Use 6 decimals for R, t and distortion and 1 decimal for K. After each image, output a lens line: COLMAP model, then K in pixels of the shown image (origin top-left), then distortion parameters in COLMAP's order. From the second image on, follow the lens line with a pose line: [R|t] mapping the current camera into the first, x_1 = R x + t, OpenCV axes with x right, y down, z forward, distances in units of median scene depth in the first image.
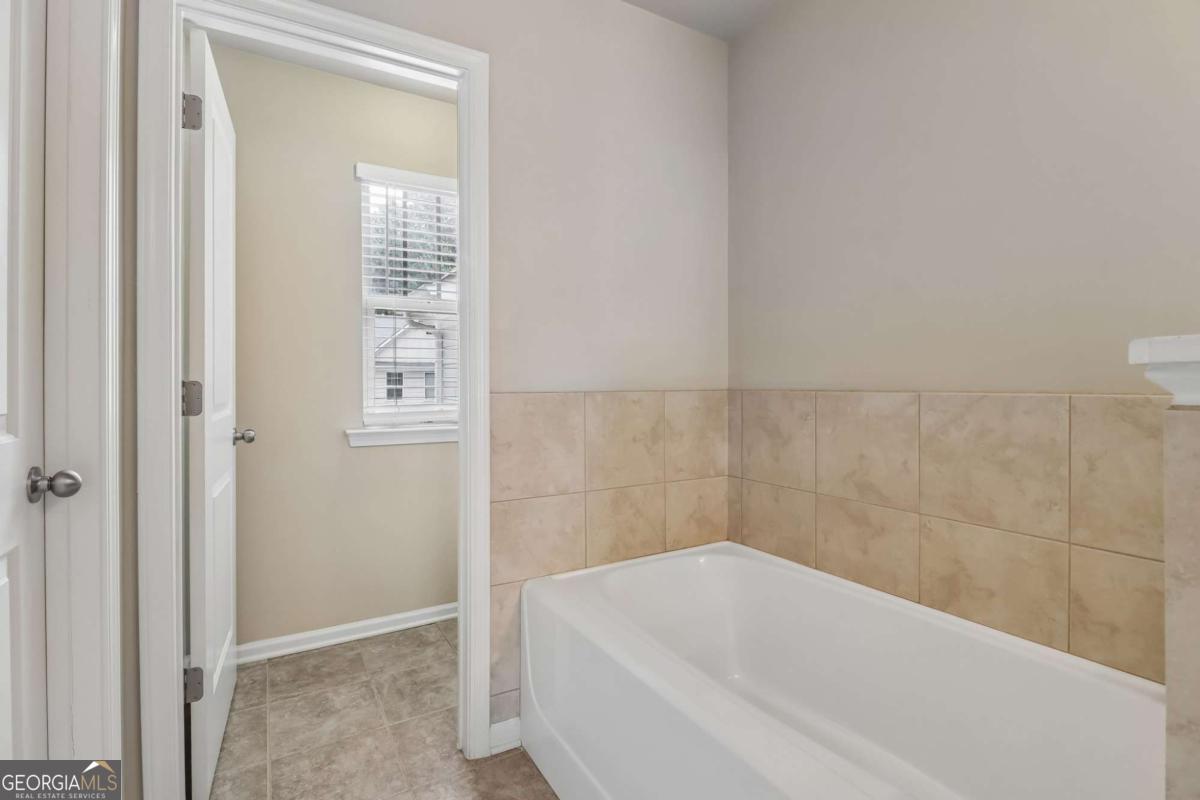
lens RADIAL K [[559.5, 0, 616.9], [0, 559.5, 387.4], [0, 0, 1]] dist [0.003275, -0.007697]
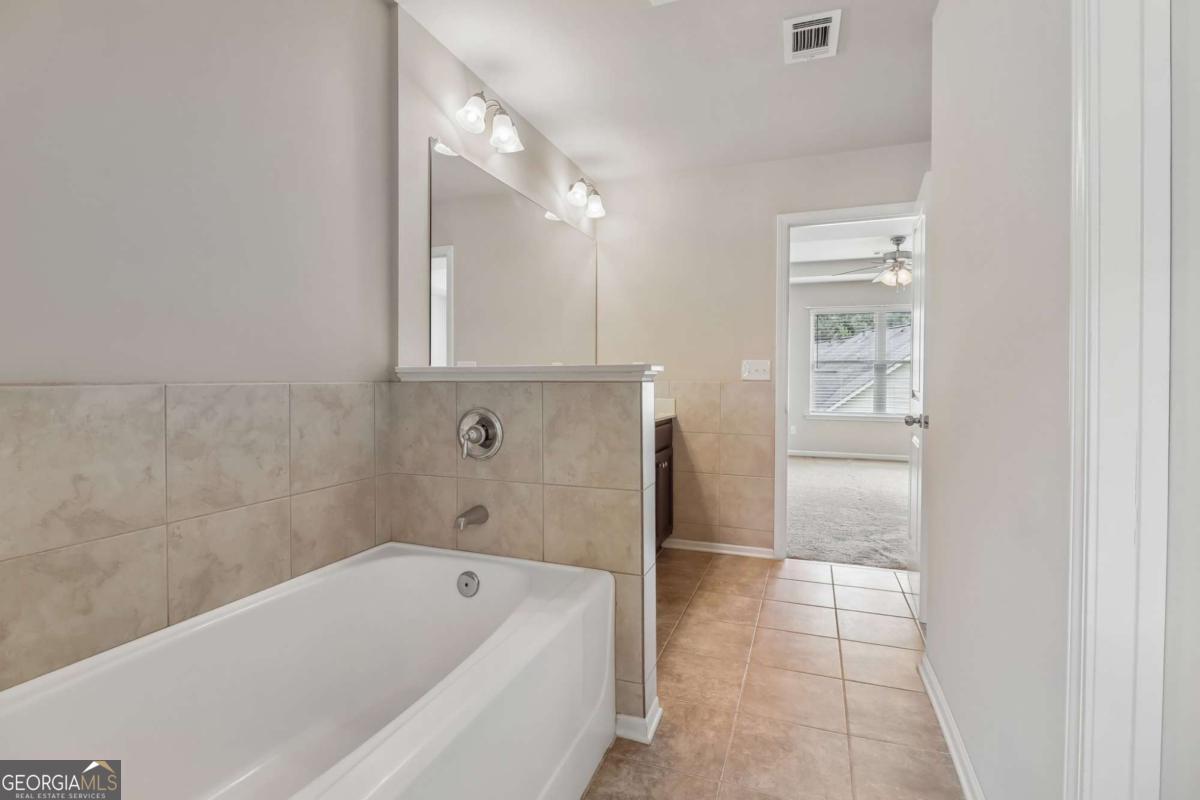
lens RADIAL K [[559.5, 0, 620.0], [0, 559.5, 382.6], [0, 0, 1]] dist [0.003275, -0.007697]
pose [[-0.617833, -0.007089, 0.786277, -2.318949], [0.007468, 0.999861, 0.014883, -0.006388], [-0.786274, 0.015068, -0.617695, 3.934012]]
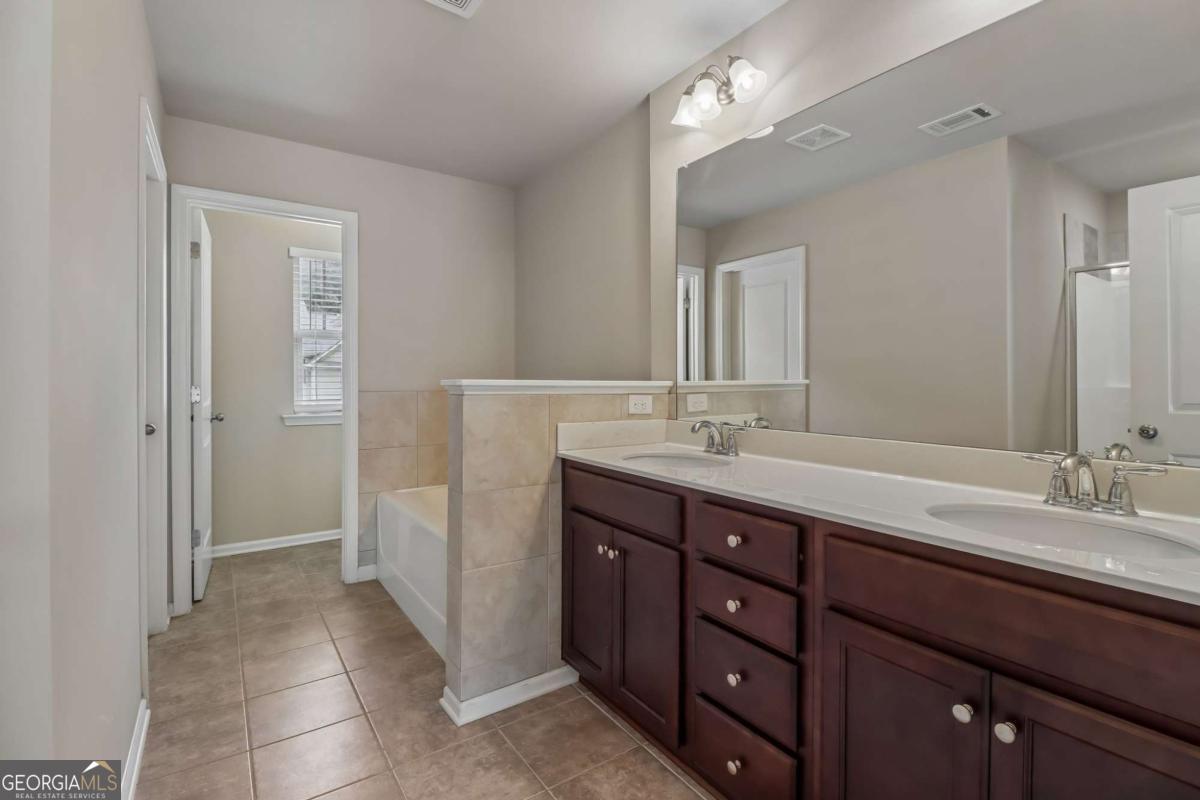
lens RADIAL K [[559.5, 0, 640.5], [0, 559.5, 388.0], [0, 0, 1]] dist [0.003275, -0.007697]
pose [[0.995774, 0.001313, 0.091831, 0.381227], [-0.001409, 0.999999, 0.000985, -0.004192], [-0.091830, -0.001110, 0.995774, -0.675346]]
